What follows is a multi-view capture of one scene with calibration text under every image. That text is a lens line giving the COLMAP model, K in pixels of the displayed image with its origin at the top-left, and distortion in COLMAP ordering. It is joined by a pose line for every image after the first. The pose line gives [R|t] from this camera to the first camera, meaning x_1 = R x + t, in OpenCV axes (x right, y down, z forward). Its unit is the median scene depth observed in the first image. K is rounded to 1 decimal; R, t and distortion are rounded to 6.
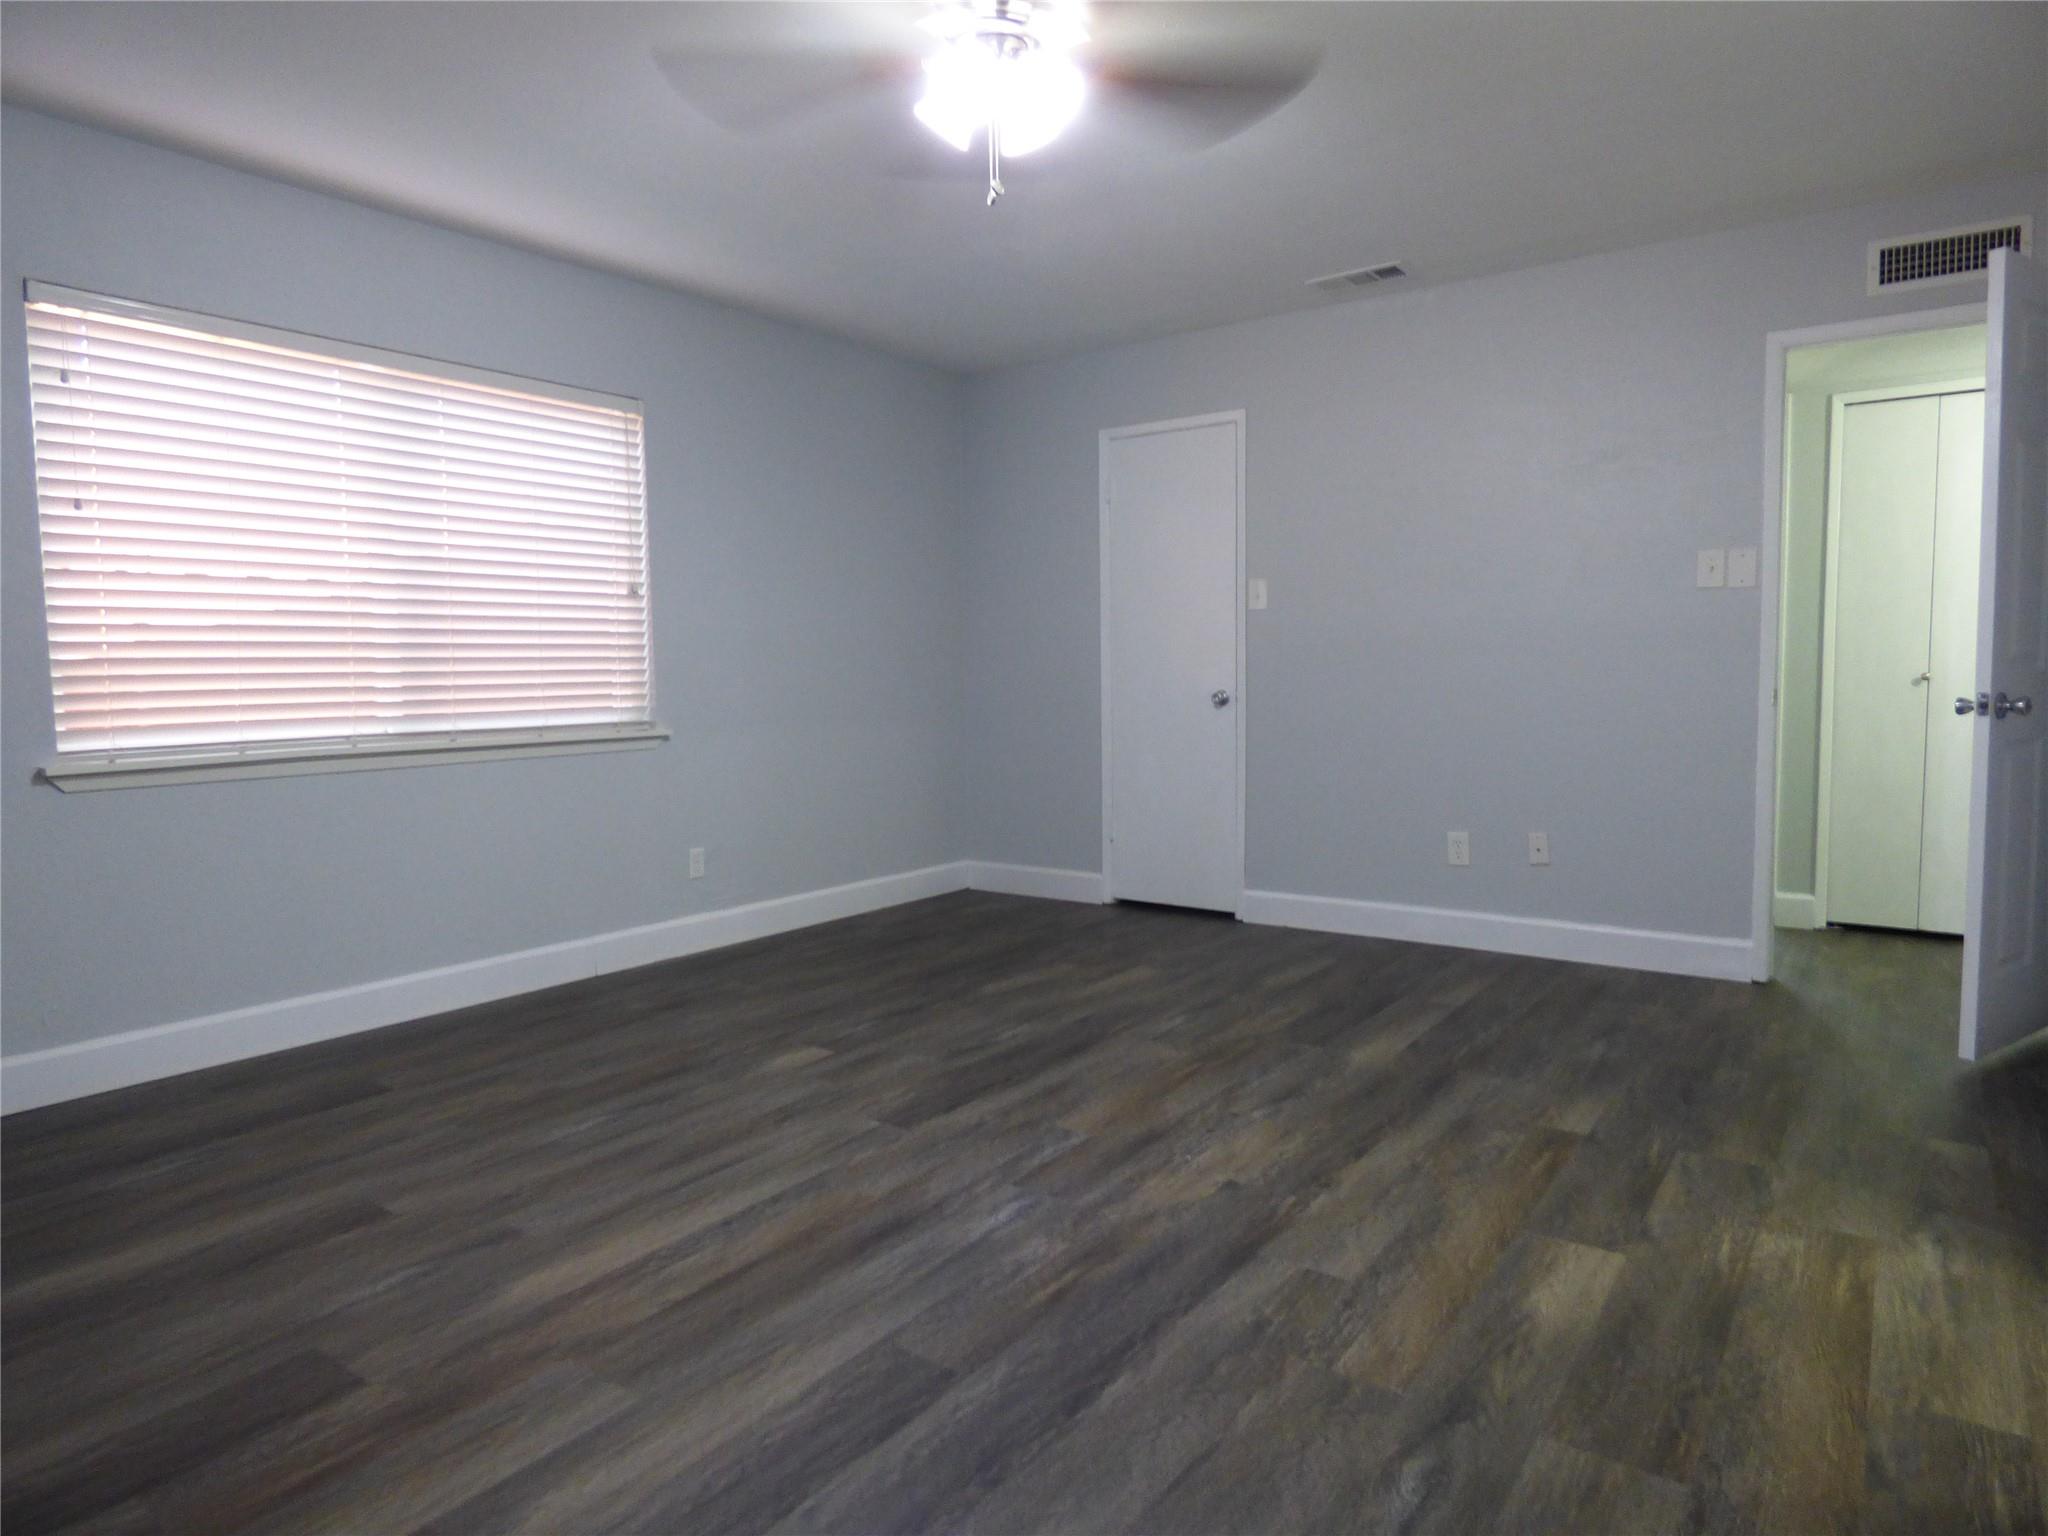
lens RADIAL K [[1228.2, 0, 1024.0], [0, 1228.2, 768.0], [0, 0, 1]] dist [-0.011740, 0.001265]
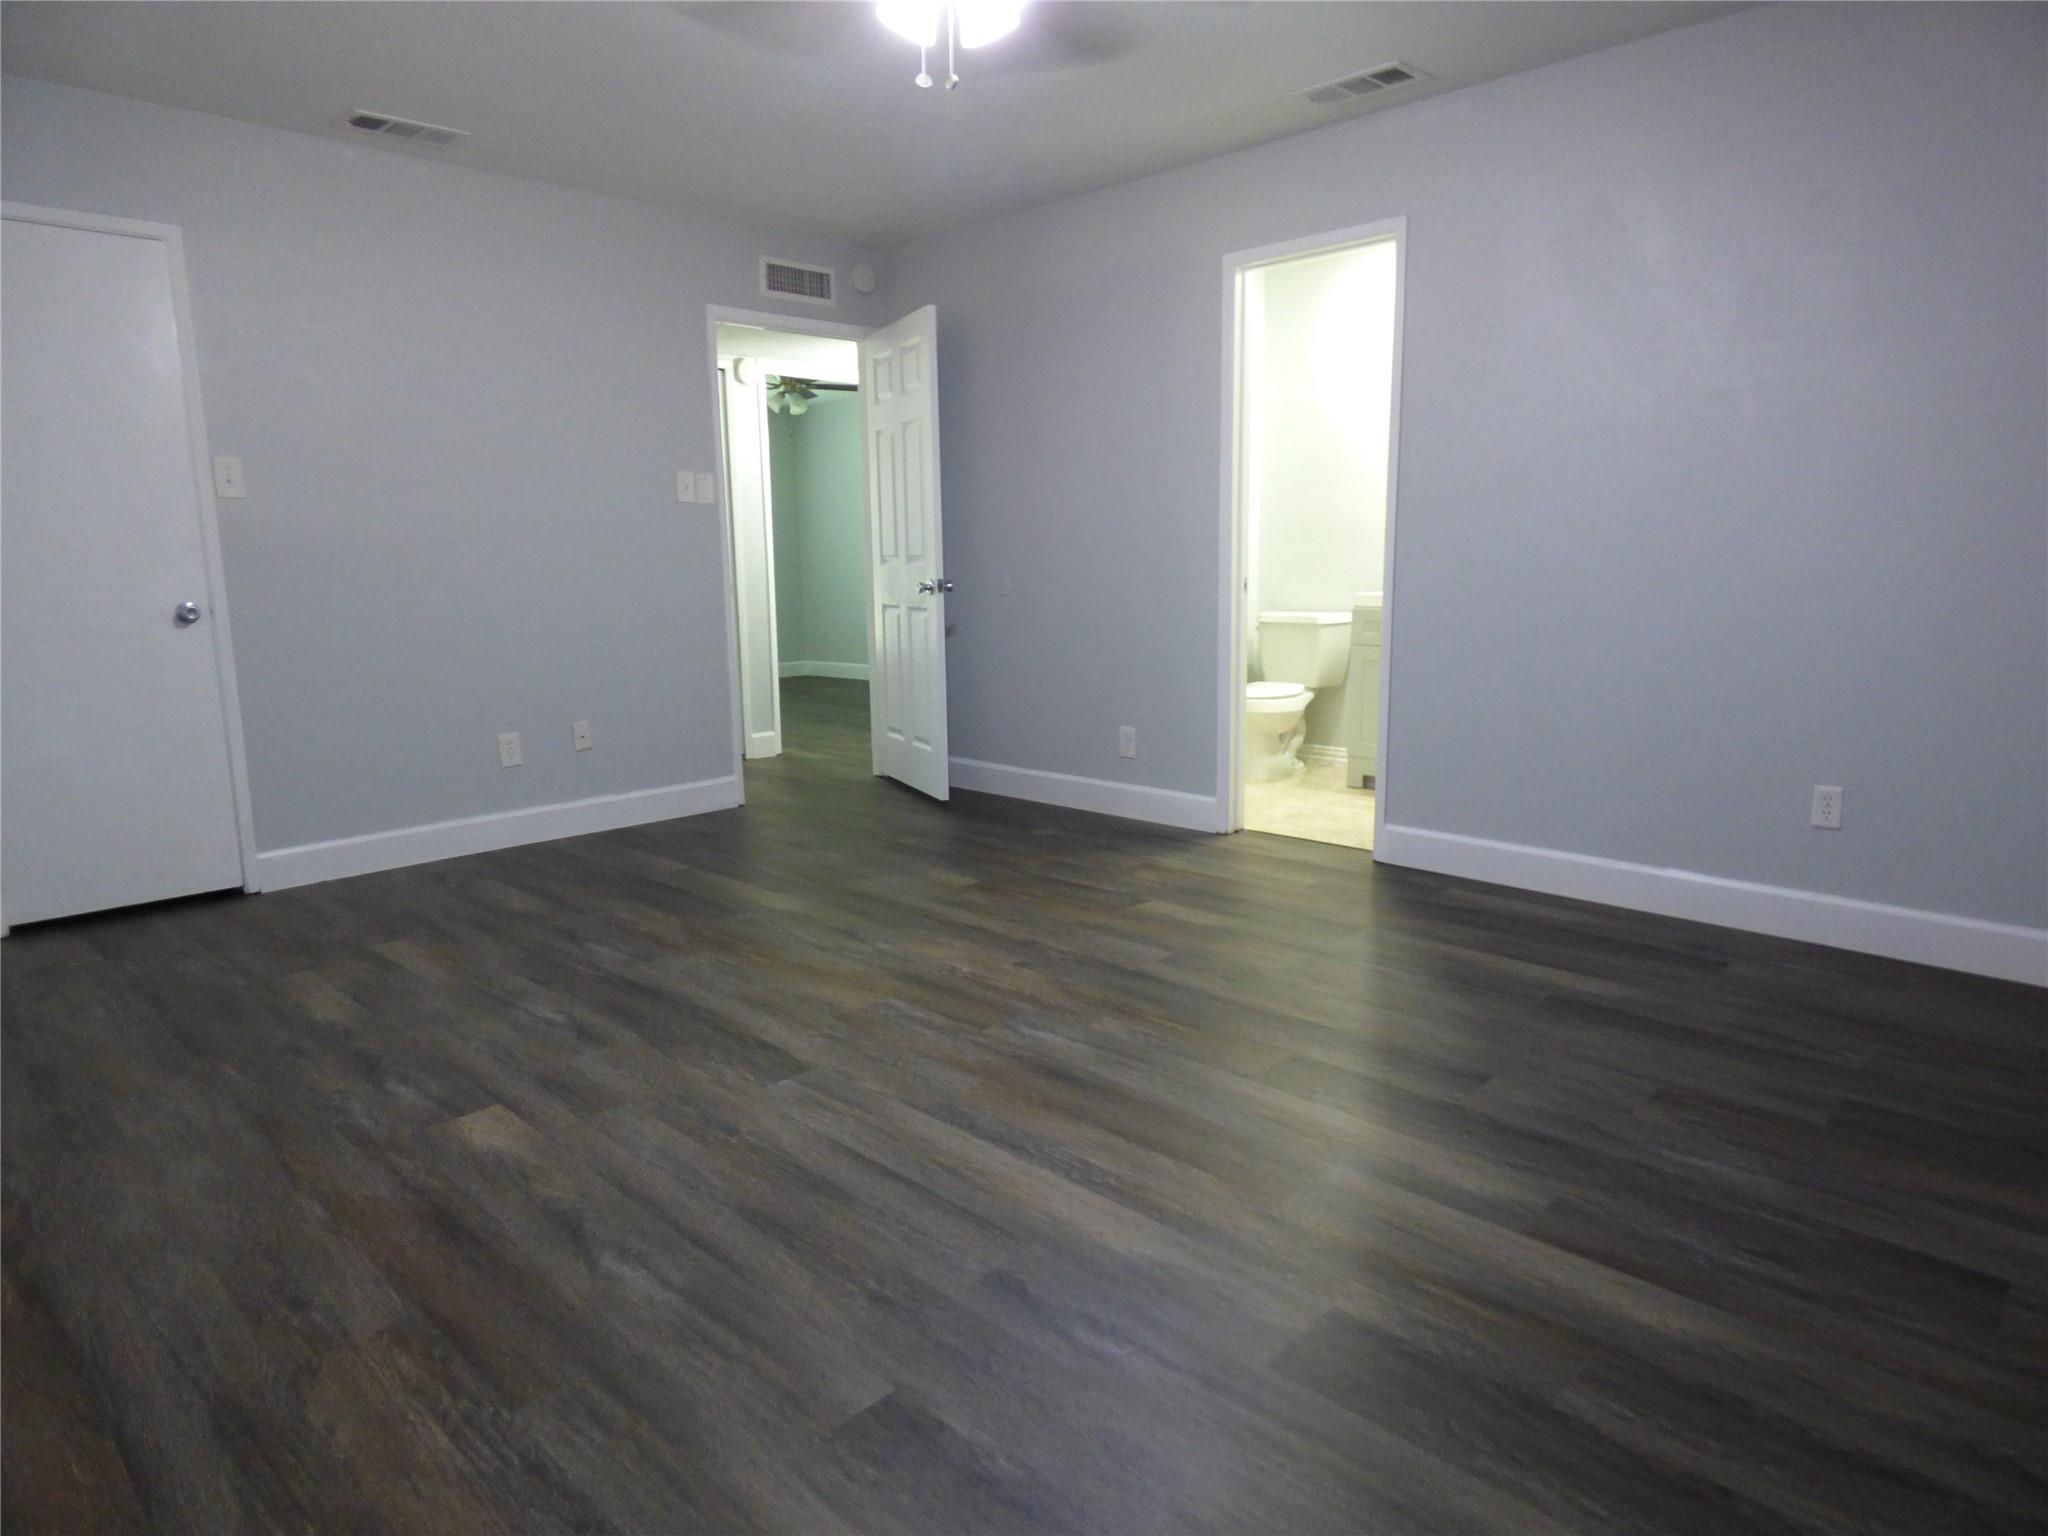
lens RADIAL K [[1228.2, 0, 1024.0], [0, 1228.2, 768.0], [0, 0, 1]] dist [-0.011740, 0.001265]
pose [[0.149012, -0.157787, 0.976165, -0.842491], [0.094194, 0.984963, 0.144830, -0.038375], [-0.984339, 0.070368, 0.161634, 0.621530]]
